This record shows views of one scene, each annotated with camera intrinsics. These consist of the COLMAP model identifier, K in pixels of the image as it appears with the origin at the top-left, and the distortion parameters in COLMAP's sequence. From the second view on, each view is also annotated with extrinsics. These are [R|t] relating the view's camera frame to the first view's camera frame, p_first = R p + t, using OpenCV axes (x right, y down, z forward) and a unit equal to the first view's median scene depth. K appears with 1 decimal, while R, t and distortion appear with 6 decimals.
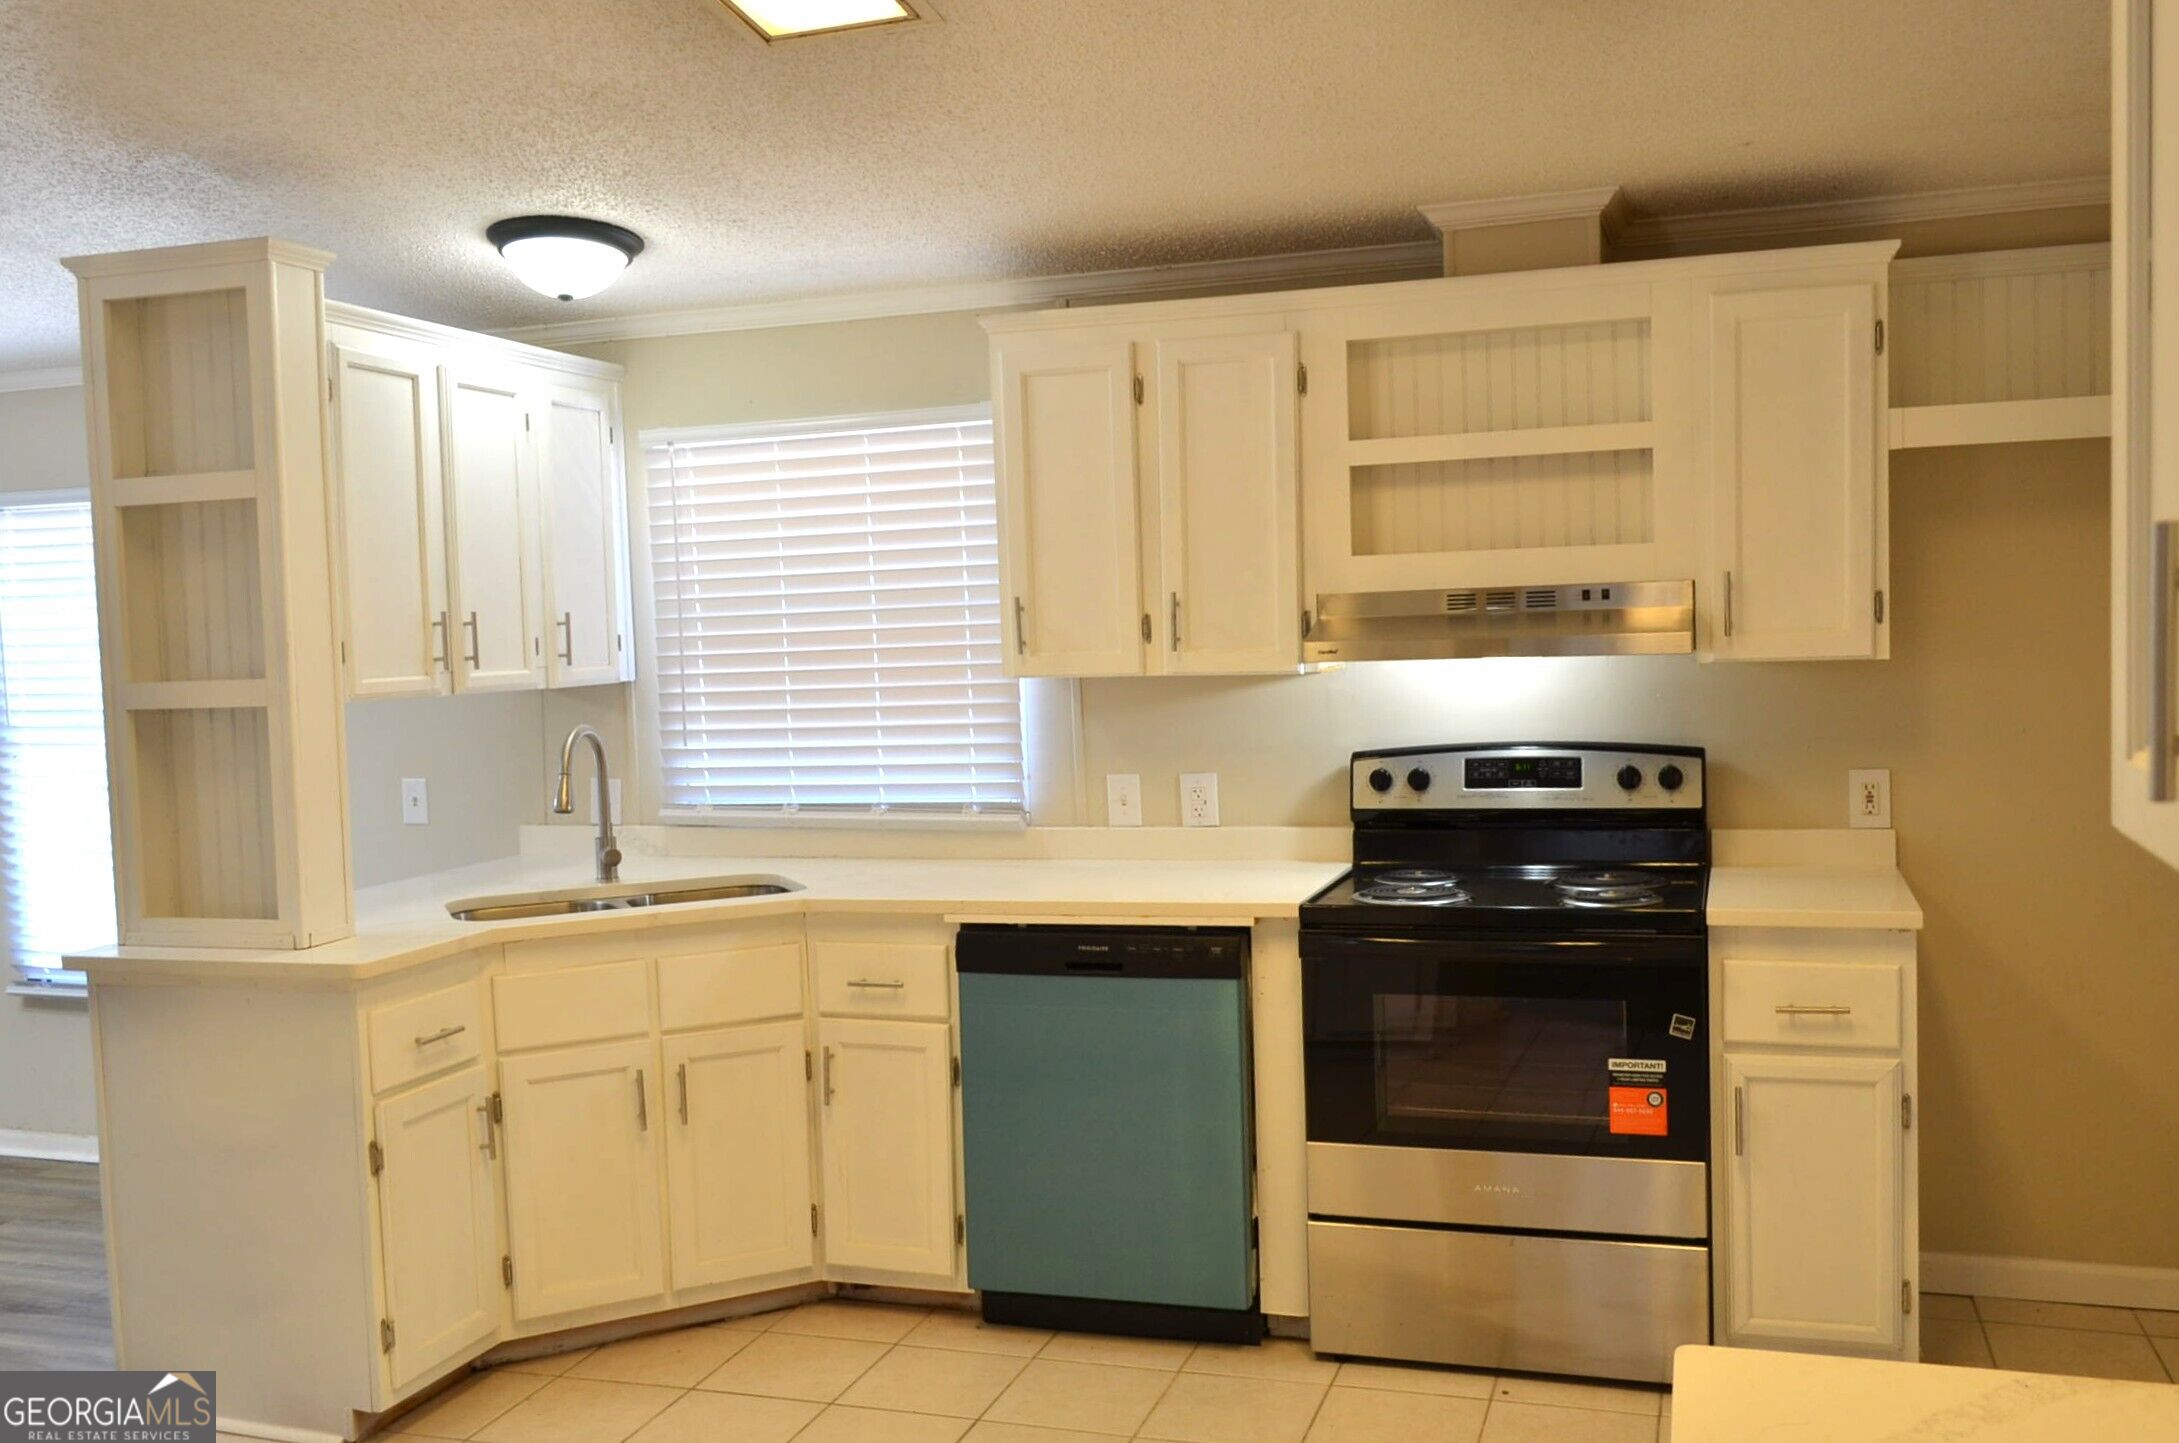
lens RADIAL K [[1918.0, 0, 1089.5], [0, 1918.0, 721.5], [0, 0, 1]] dist [-0.015624, -0.010043]
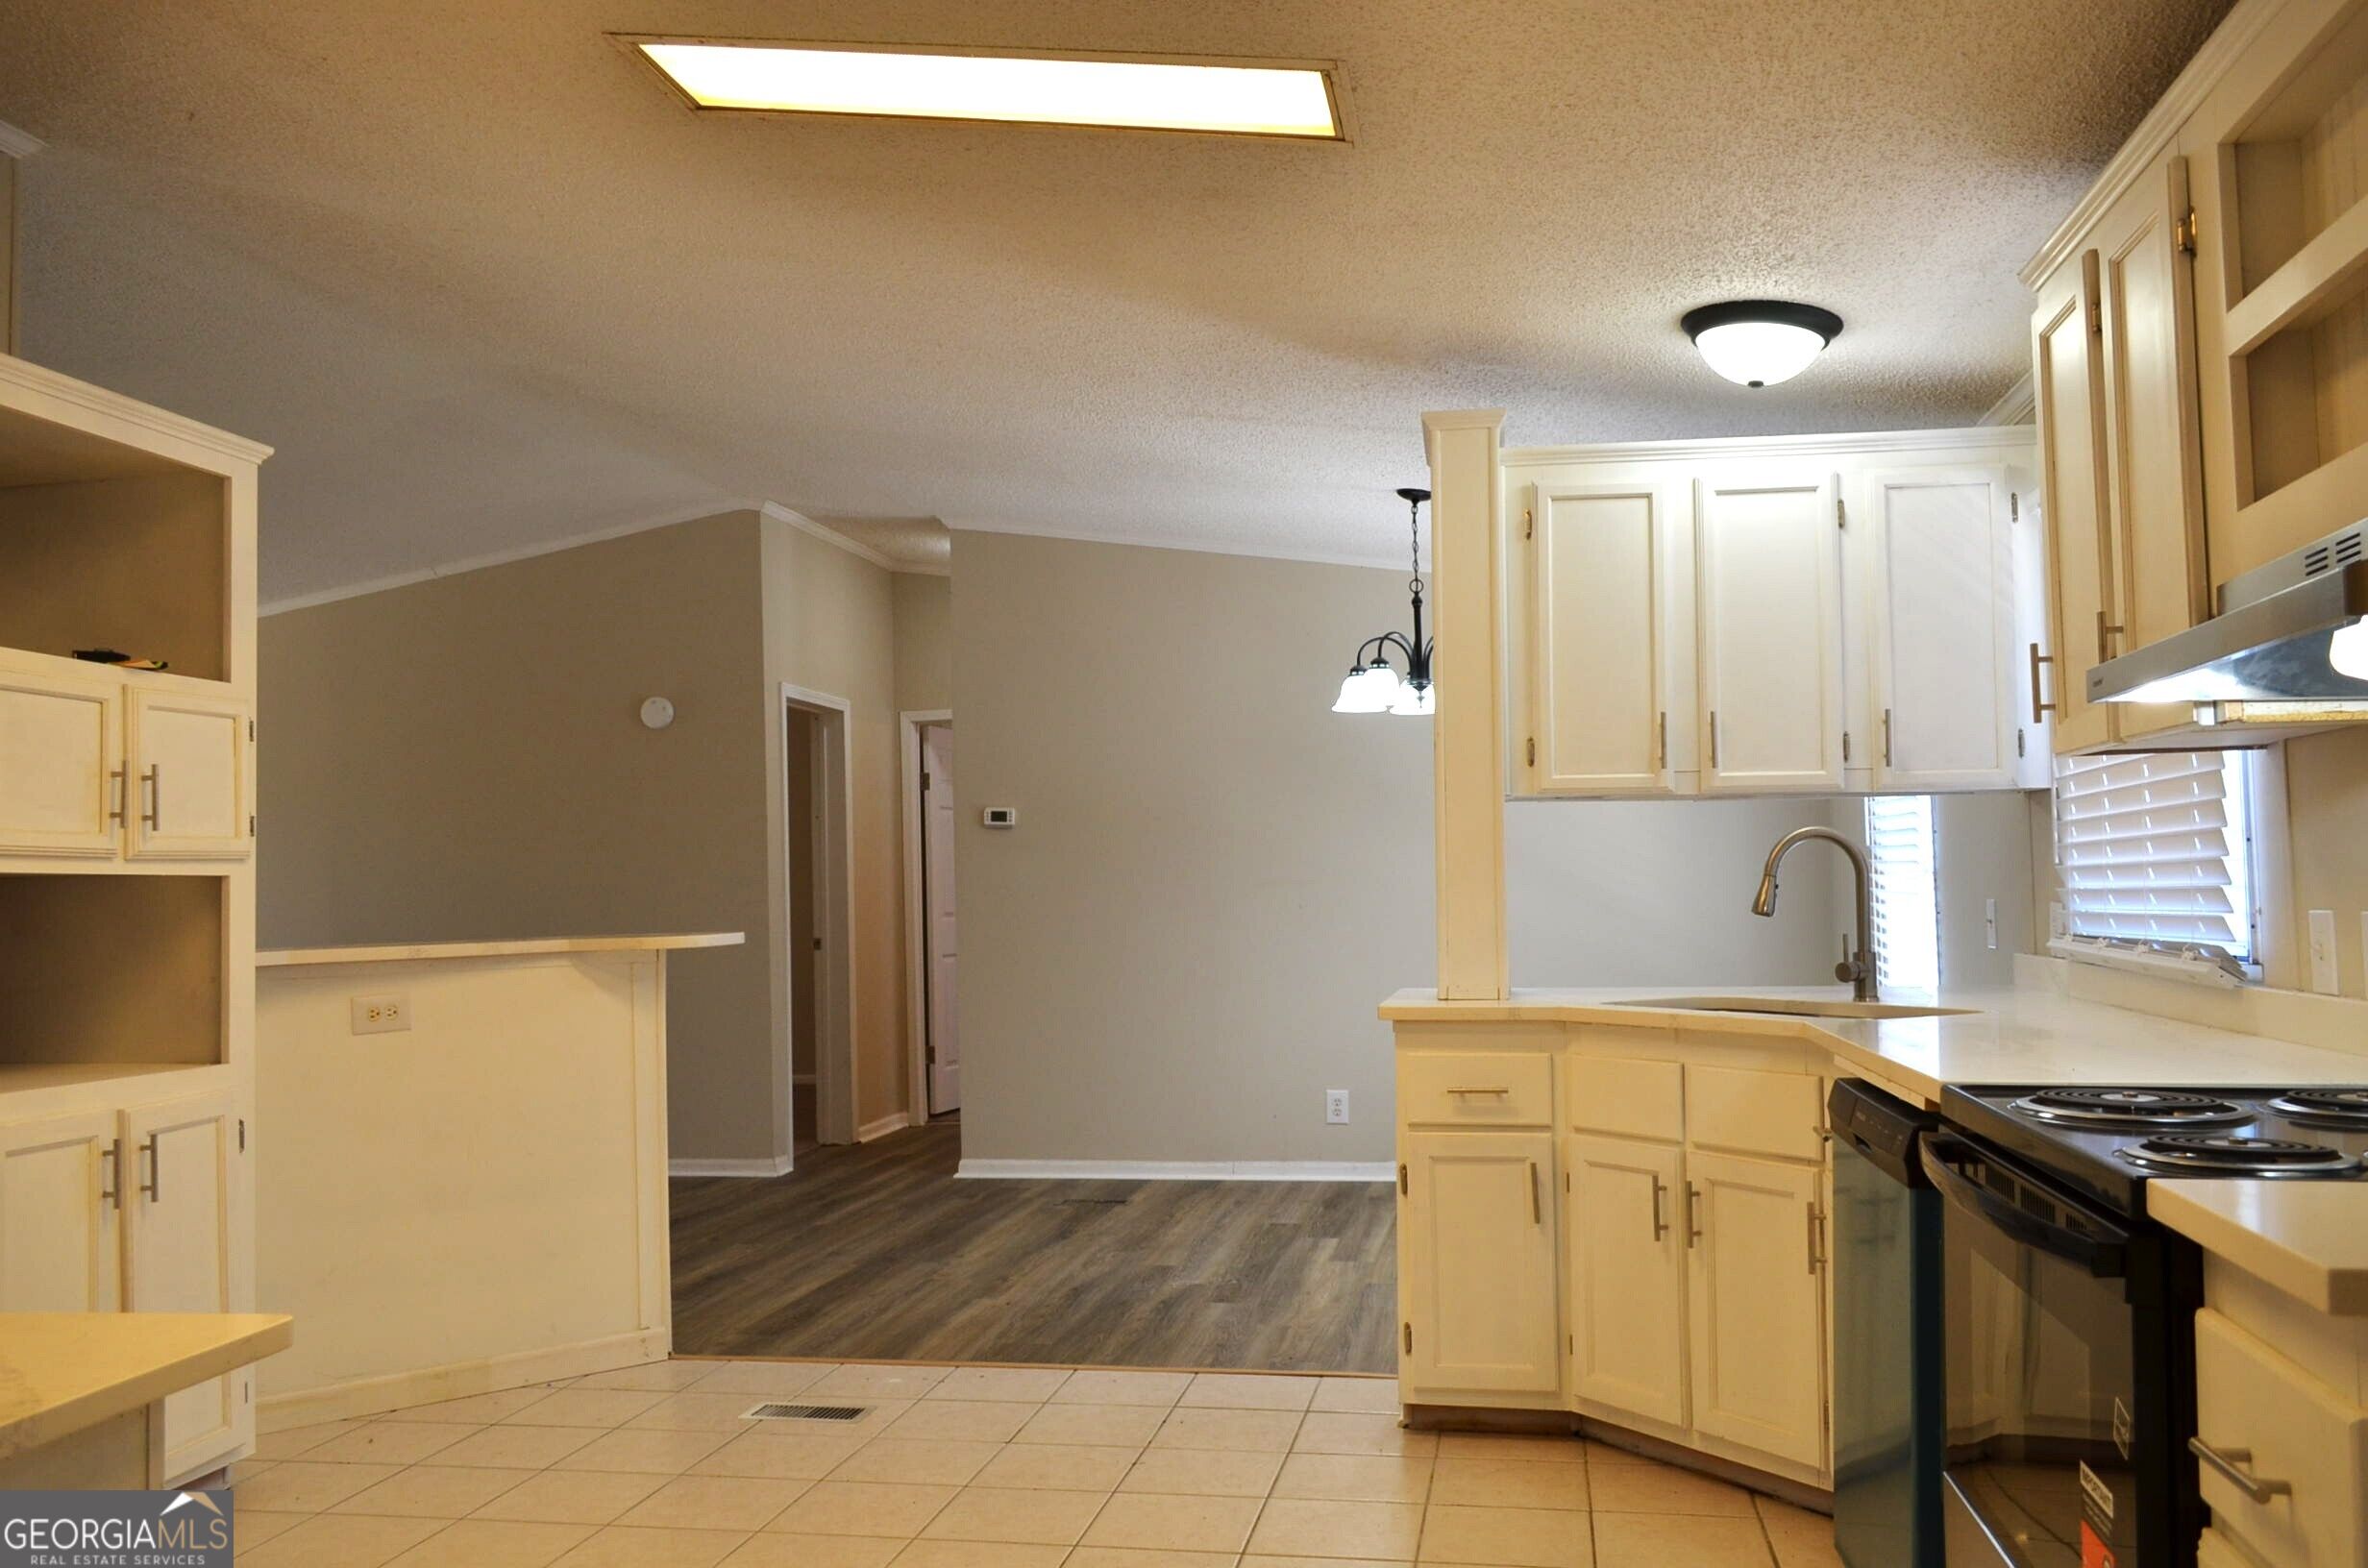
lens RADIAL K [[1829.9, 0, 1184.0], [0, 1829.9, 784.0], [0, 0, 1]] dist [-0.003643, -0.001087]
pose [[0.122223, -0.025768, -0.992168, 0.634224], [-0.048500, 0.998314, -0.031902, 0.026860], [0.991317, 0.052020, 0.120767, 0.632702]]
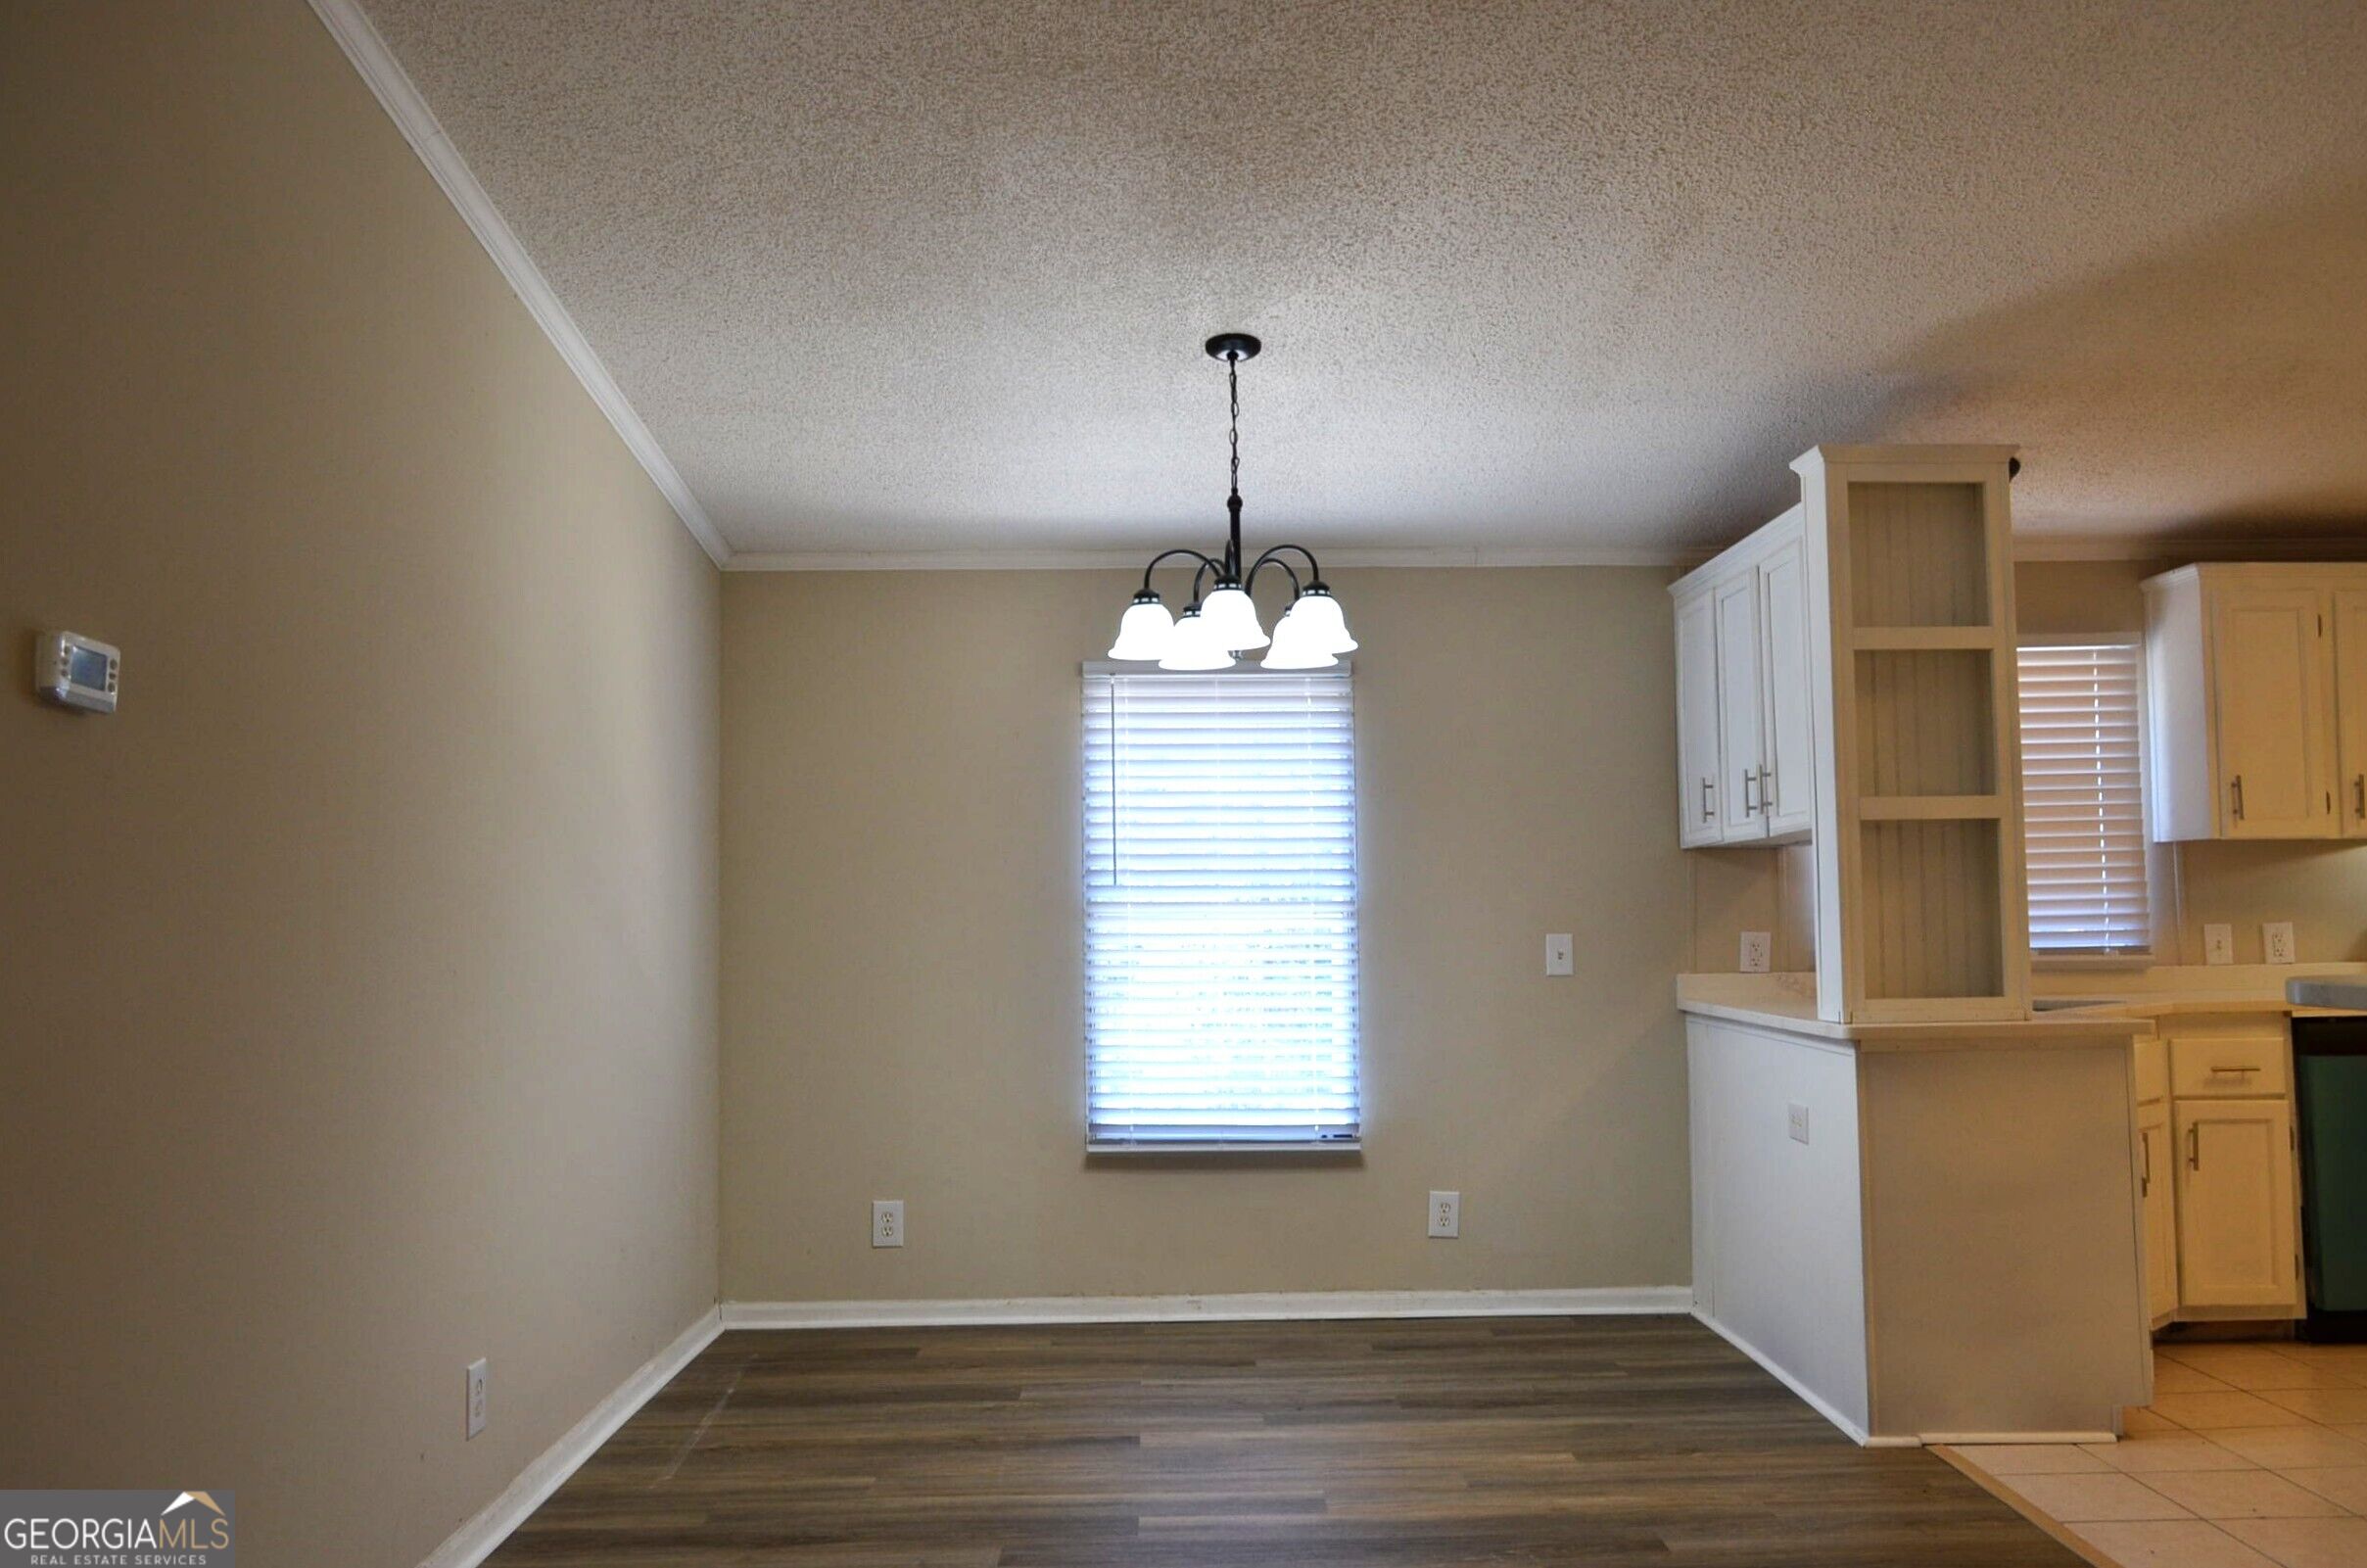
lens RADIAL K [[1881.0, 0, 1182.9], [0, 1881.0, 792.7], [0, 0, 1]] dist [-0.011886, 0.002135]
pose [[0.946149, 0.042420, 0.320940, -1.172901], [0.001077, 0.990960, -0.134155, 0.121413], [-0.323729, 0.127276, 0.937550, 0.042247]]
